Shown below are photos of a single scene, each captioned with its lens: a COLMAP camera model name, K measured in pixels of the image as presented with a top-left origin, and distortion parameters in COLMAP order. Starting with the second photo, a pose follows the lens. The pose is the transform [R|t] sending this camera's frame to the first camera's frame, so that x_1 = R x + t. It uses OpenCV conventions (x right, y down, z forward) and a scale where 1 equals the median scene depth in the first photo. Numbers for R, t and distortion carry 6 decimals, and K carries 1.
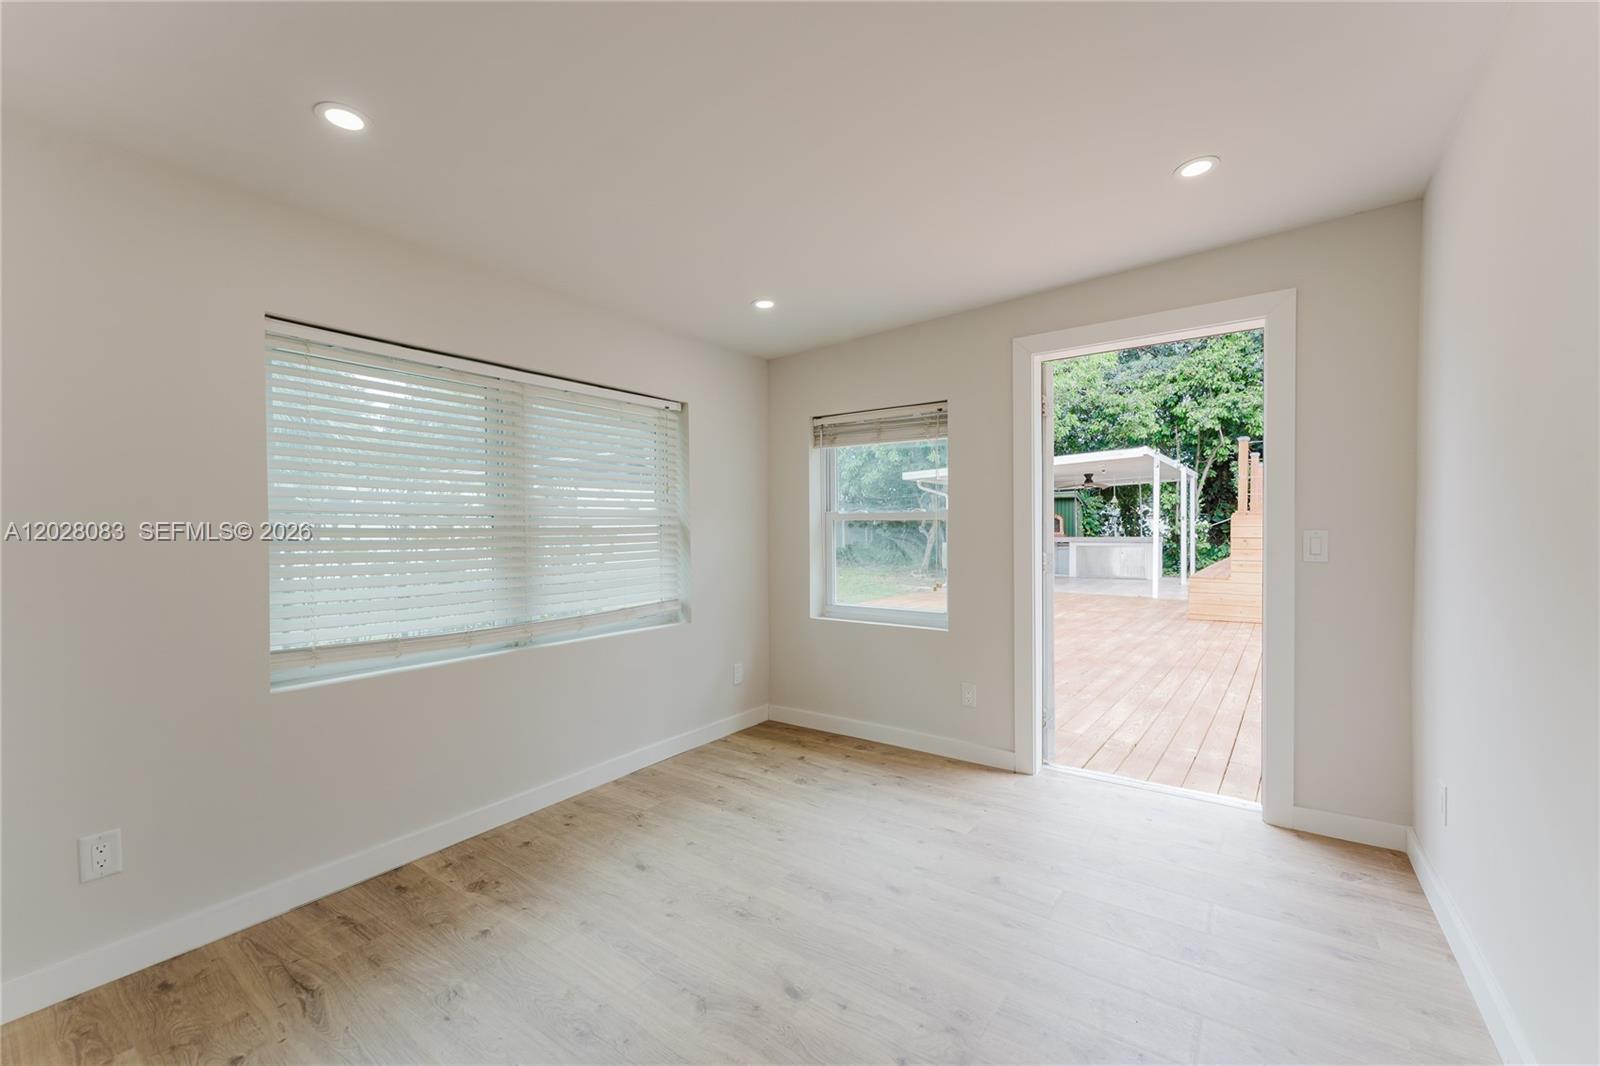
lens RADIAL K [[664.8, 0, 792.2], [0, 664.8, 541.1], [0, 0, 1]] dist [-0.004774, -0.000248]
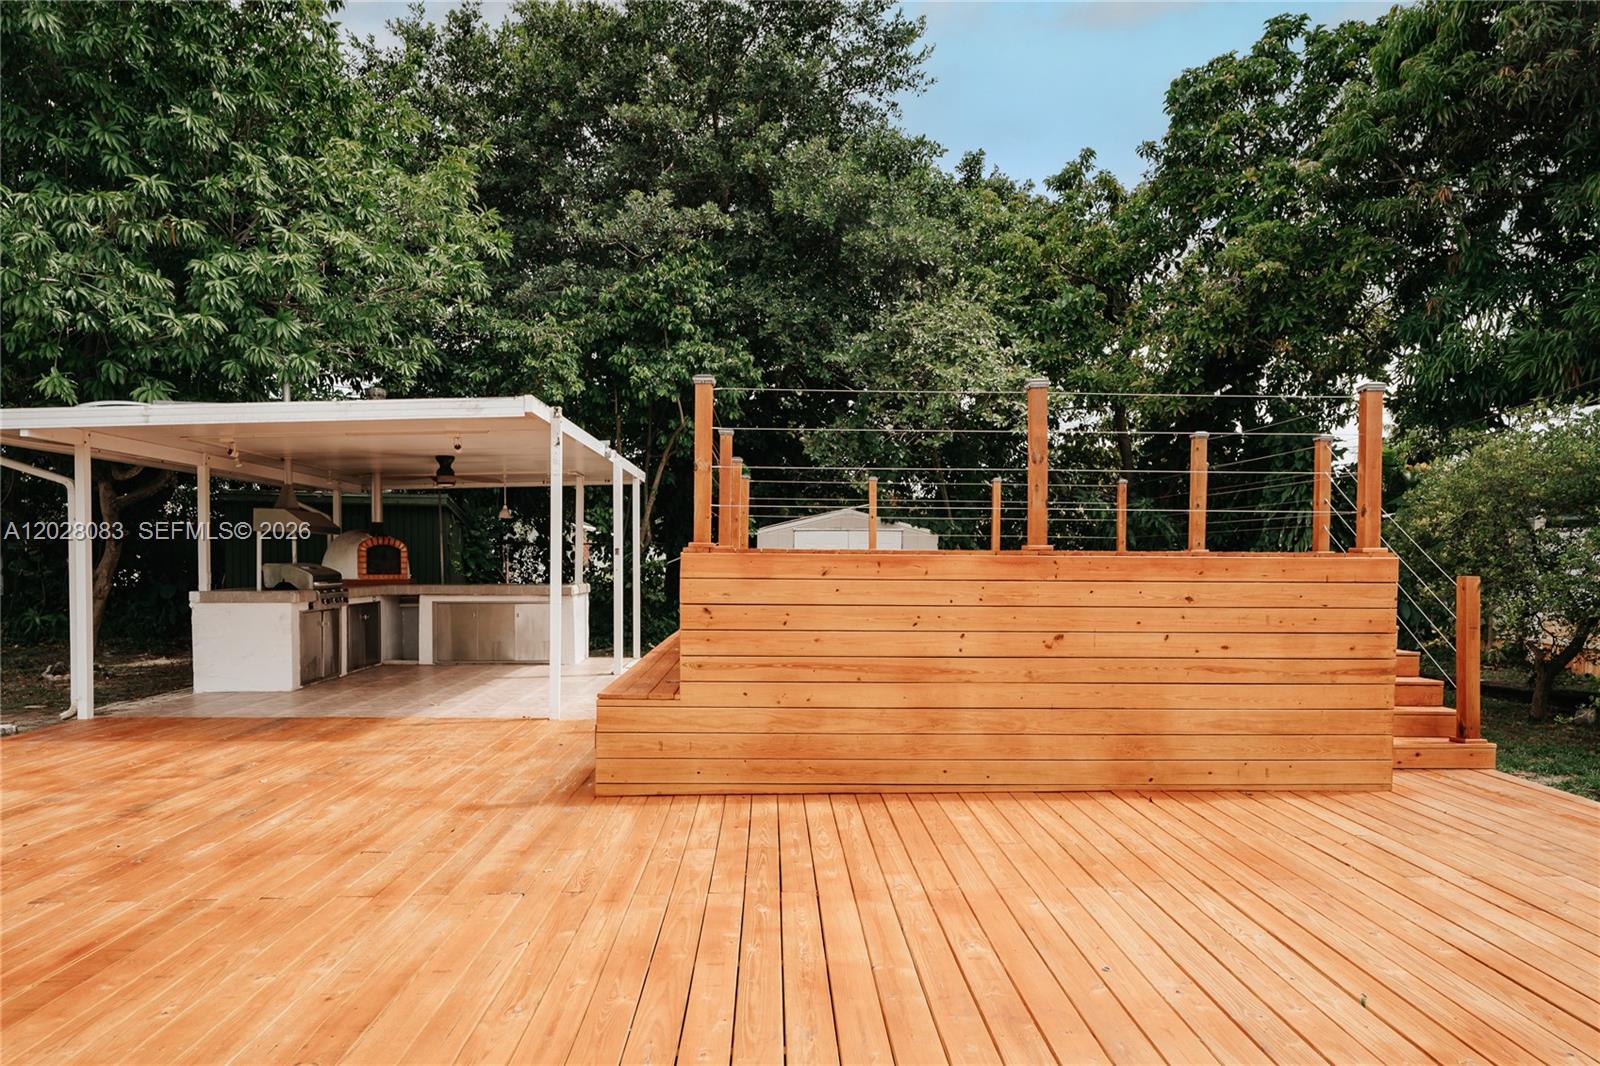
lens RADIAL K [[1014.4, 0, 803.1], [0, 1014.4, 562.4], [0, 0, 1]] dist [0.011071, 0.000277]
pose [[0.776246, 0.010126, 0.630349, 0.157408], [-0.000086, 0.999873, -0.015955, -0.010500], [-0.630431, 0.012331, 0.776148, 0.223504]]
